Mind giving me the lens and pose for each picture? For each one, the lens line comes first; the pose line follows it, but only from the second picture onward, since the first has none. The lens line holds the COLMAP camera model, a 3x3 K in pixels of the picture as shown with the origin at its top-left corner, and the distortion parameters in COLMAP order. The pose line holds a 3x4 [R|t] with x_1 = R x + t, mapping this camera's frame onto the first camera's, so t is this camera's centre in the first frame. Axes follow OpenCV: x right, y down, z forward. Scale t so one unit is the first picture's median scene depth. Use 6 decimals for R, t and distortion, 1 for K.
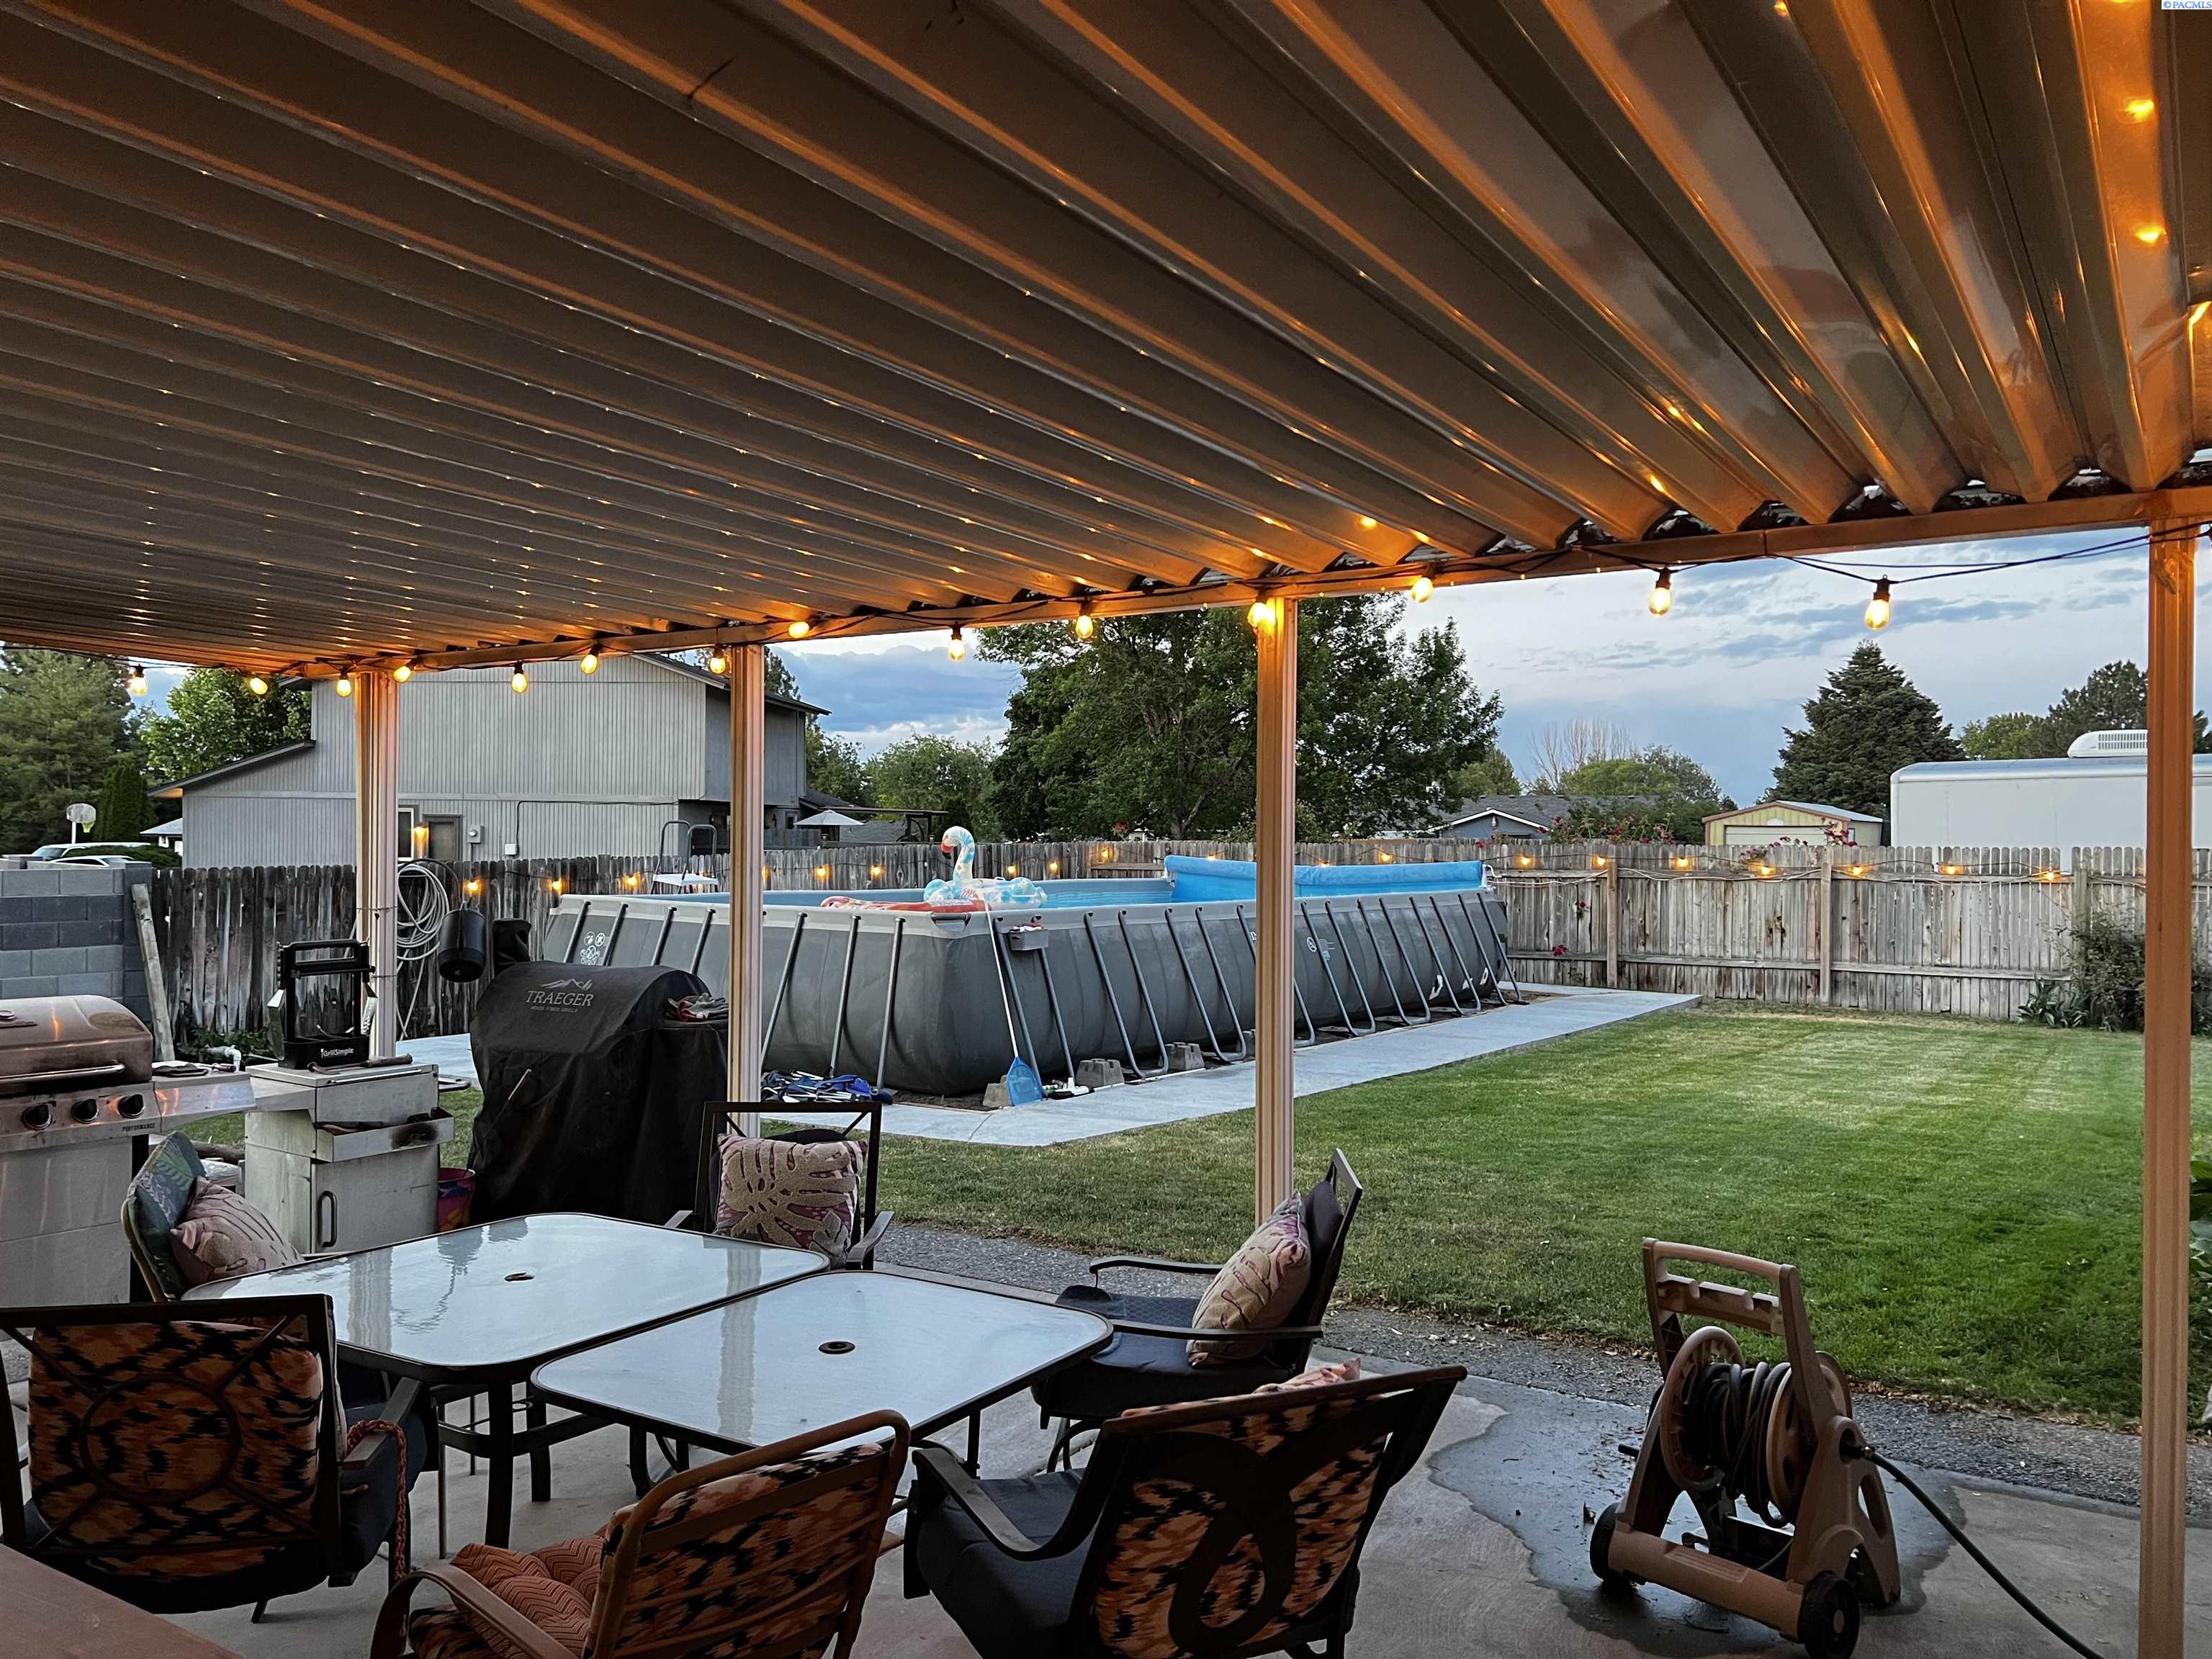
lens RADIAL K [[1650.6, 0, 1106.0], [0, 1650.6, 829.5], [0, 0, 1]] dist [0.008847, -0.000562]
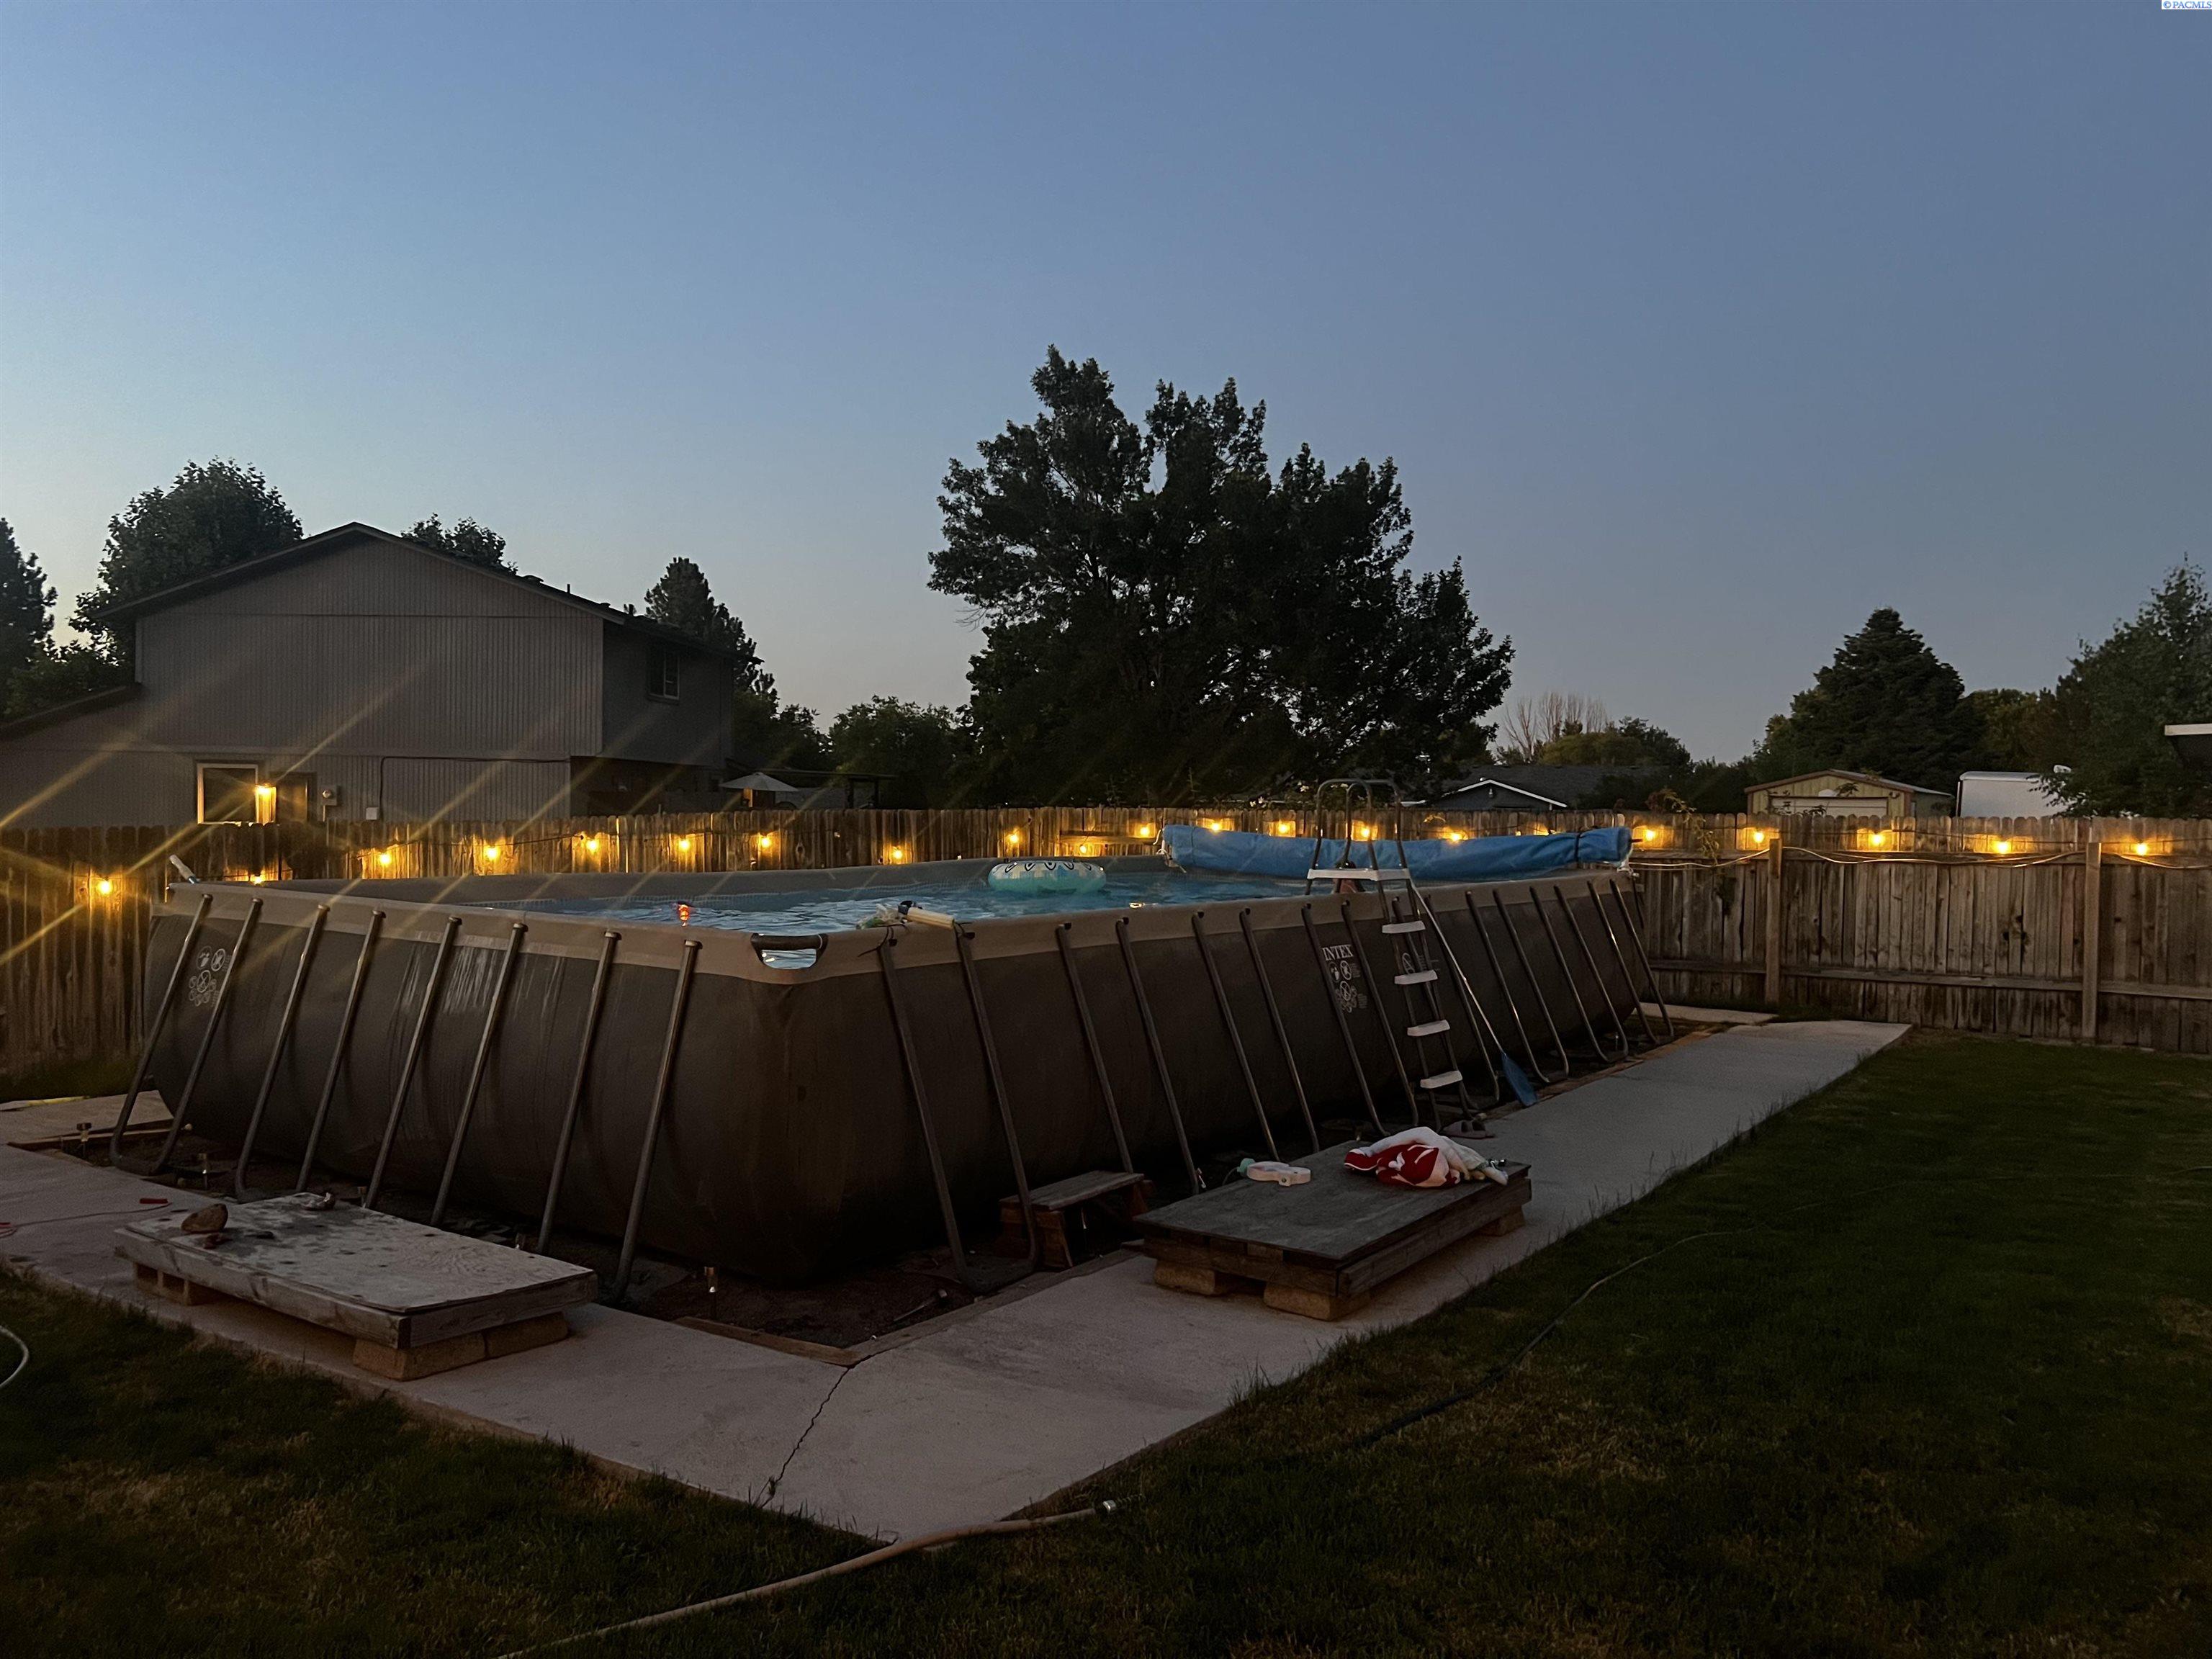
lens RADIAL K [[1650.6, 0, 1106.0], [0, 1650.6, 829.5], [0, 0, 1]] dist [0.008847, -0.000562]
pose [[0.999739, 0.007309, 0.021647, -0.003593], [-0.007685, 0.999820, 0.017319, 0.005554], [-0.021516, -0.017481, 0.999616, 0.282635]]
